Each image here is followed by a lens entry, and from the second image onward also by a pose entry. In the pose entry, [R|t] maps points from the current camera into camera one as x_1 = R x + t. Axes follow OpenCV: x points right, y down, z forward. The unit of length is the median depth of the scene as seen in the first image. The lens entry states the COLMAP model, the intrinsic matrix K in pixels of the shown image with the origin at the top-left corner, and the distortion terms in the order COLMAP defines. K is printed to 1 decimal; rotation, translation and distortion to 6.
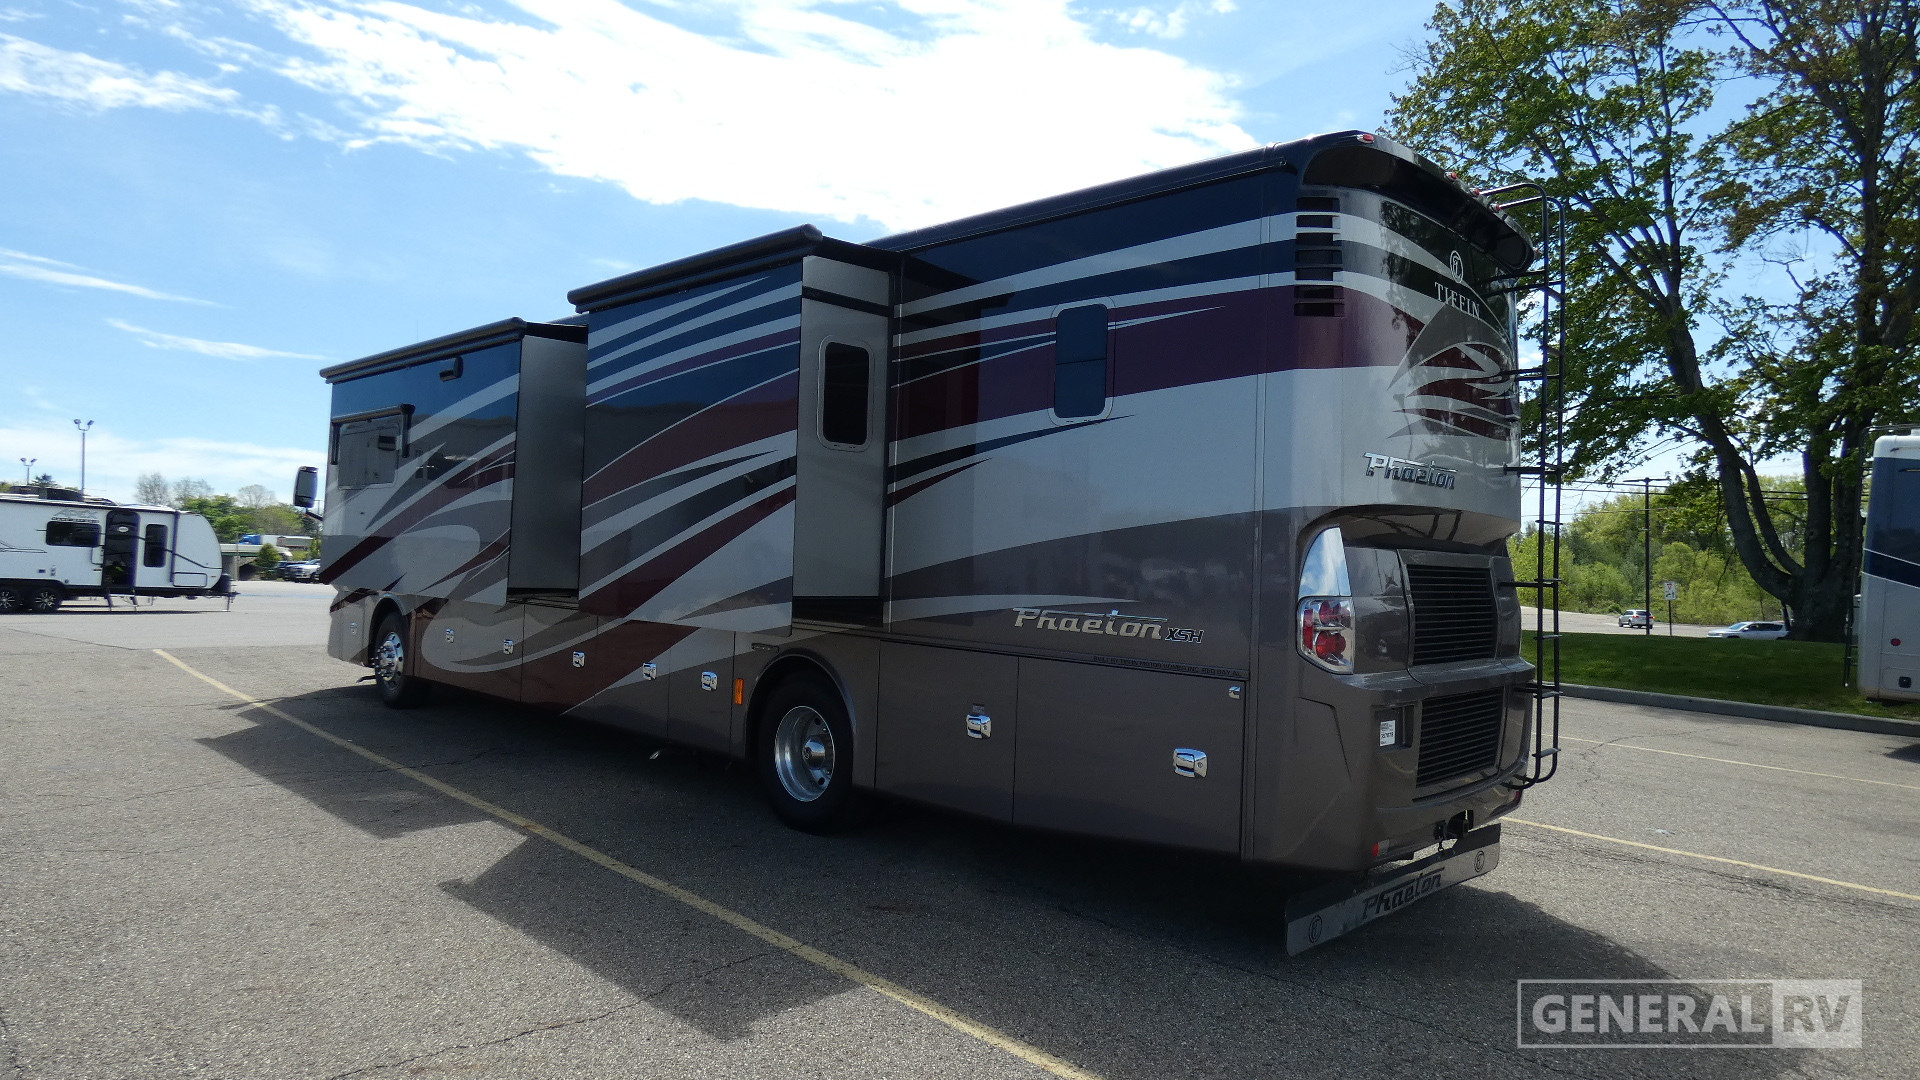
lens RADIAL K [[1148.4, 0, 964.4], [0, 1148.4, 540.5], [0, 0, 1]] dist [-0.002666, -0.001145]
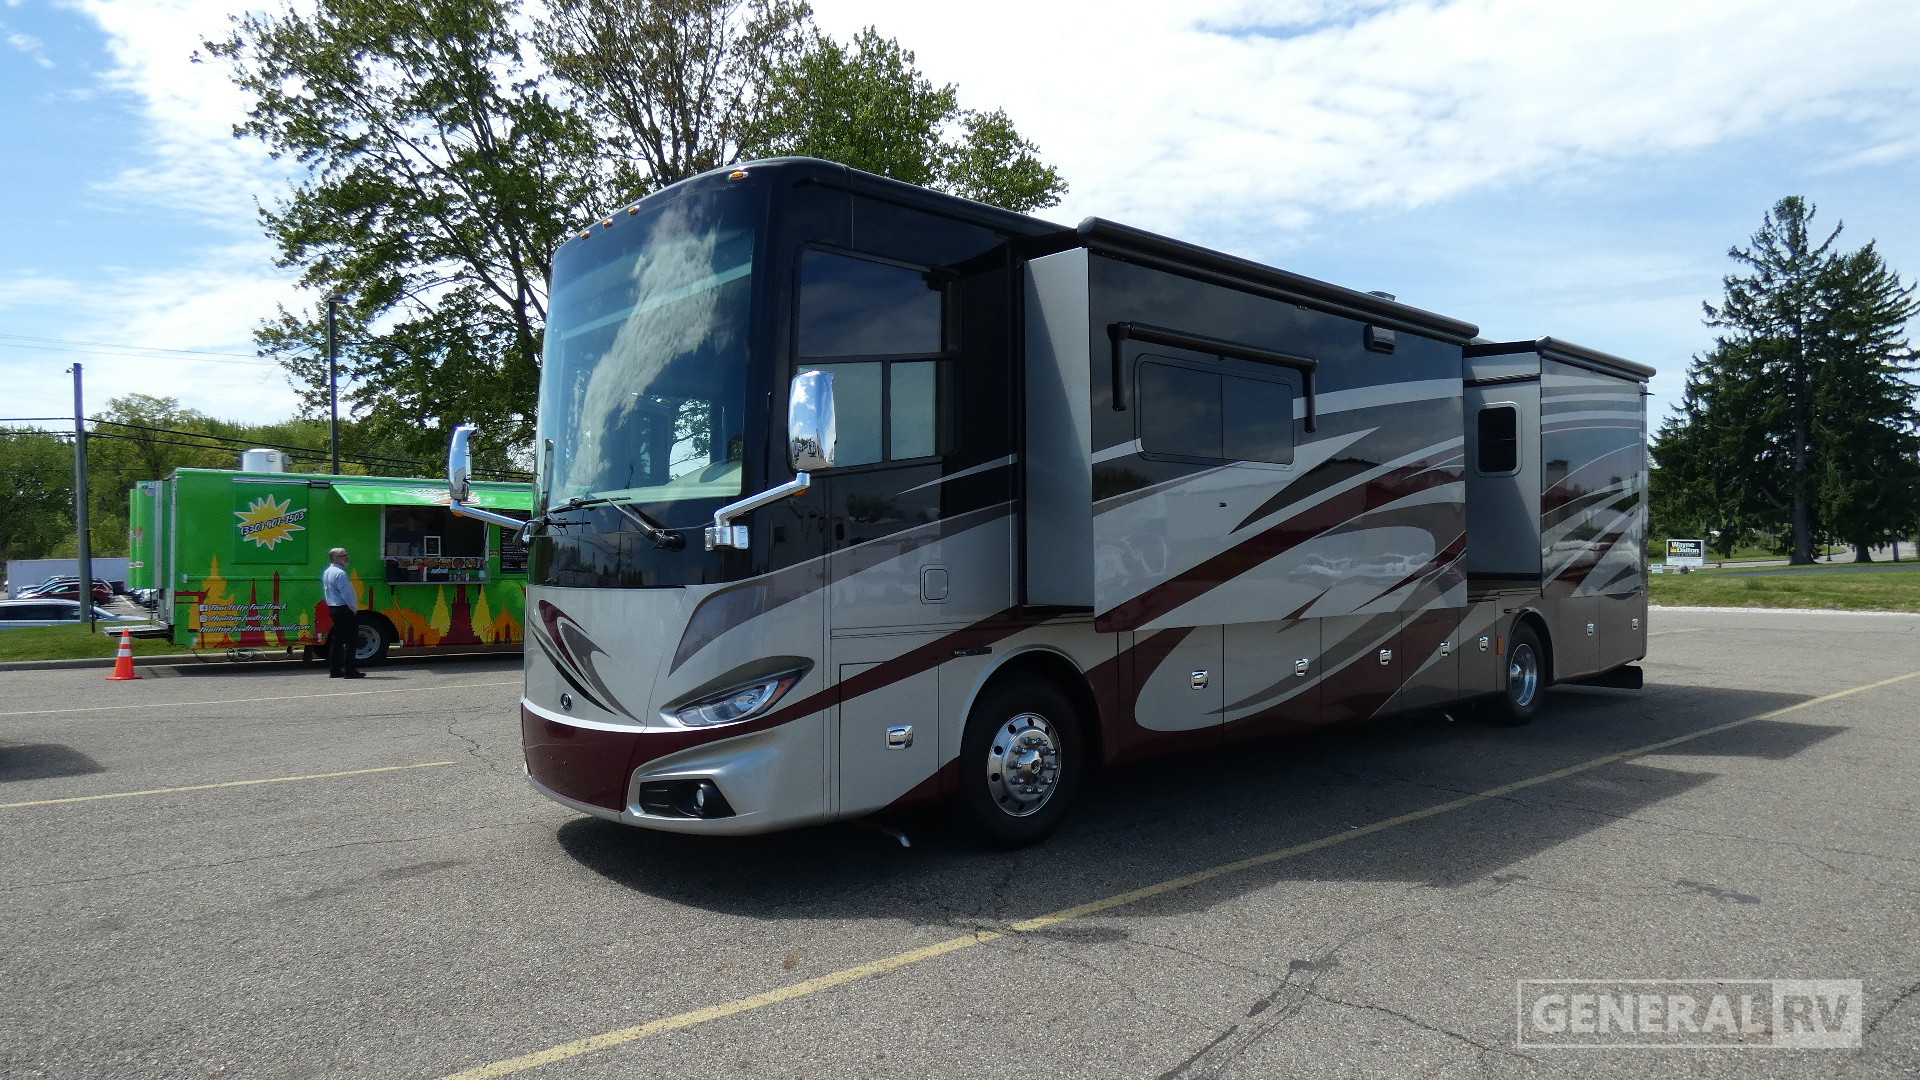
lens RADIAL K [[1148.4, 0, 964.4], [0, 1148.4, 540.5], [0, 0, 1]] dist [-0.002666, -0.001145]
pose [[0.085973, -0.024937, 0.995985, -1.285985], [-0.005813, 0.999657, 0.025531, -0.021652], [-0.996280, -0.007985, 0.085799, 1.197418]]
